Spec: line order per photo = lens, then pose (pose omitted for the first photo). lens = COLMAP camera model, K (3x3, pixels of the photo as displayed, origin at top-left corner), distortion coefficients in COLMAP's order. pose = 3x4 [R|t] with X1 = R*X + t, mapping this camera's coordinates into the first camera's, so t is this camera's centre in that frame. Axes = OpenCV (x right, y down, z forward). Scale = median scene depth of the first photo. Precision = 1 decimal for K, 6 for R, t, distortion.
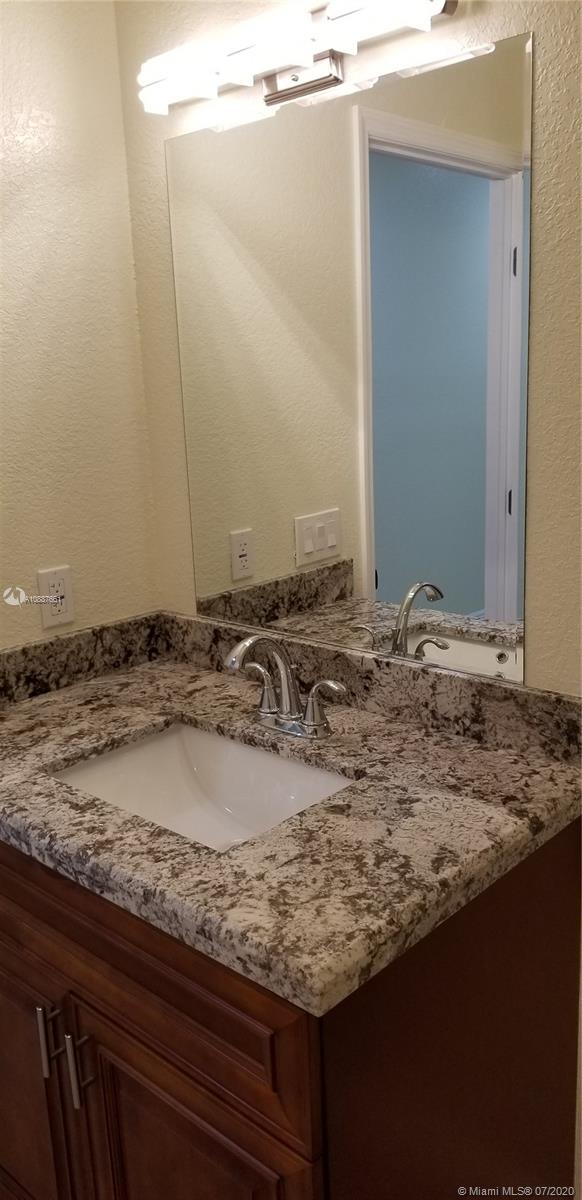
lens RADIAL K [[934.8, 0, 298.1], [0, 934.8, 603.3], [0, 0, 1]] dist [0.109345, -0.204805]
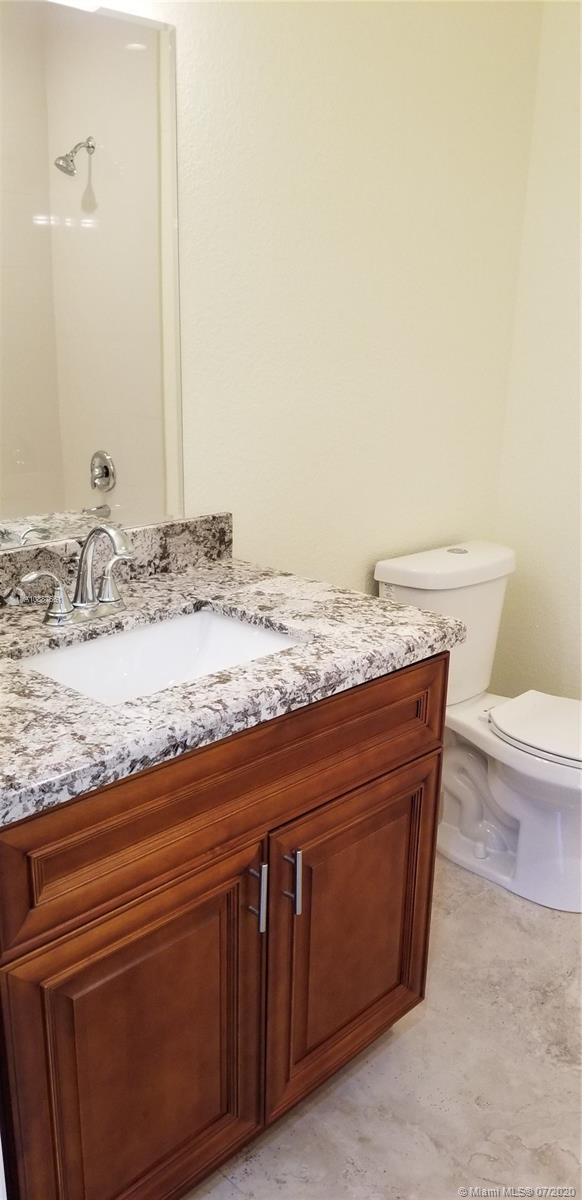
lens RADIAL K [[934.8, 0, 298.1], [0, 934.8, 603.3], [0, 0, 1]] dist [0.109345, -0.204805]
pose [[0.031759, -0.255587, 0.966264, -1.183070], [0.218920, 0.945056, 0.242782, -0.098904], [-0.975226, 0.203824, 0.085967, 0.786462]]
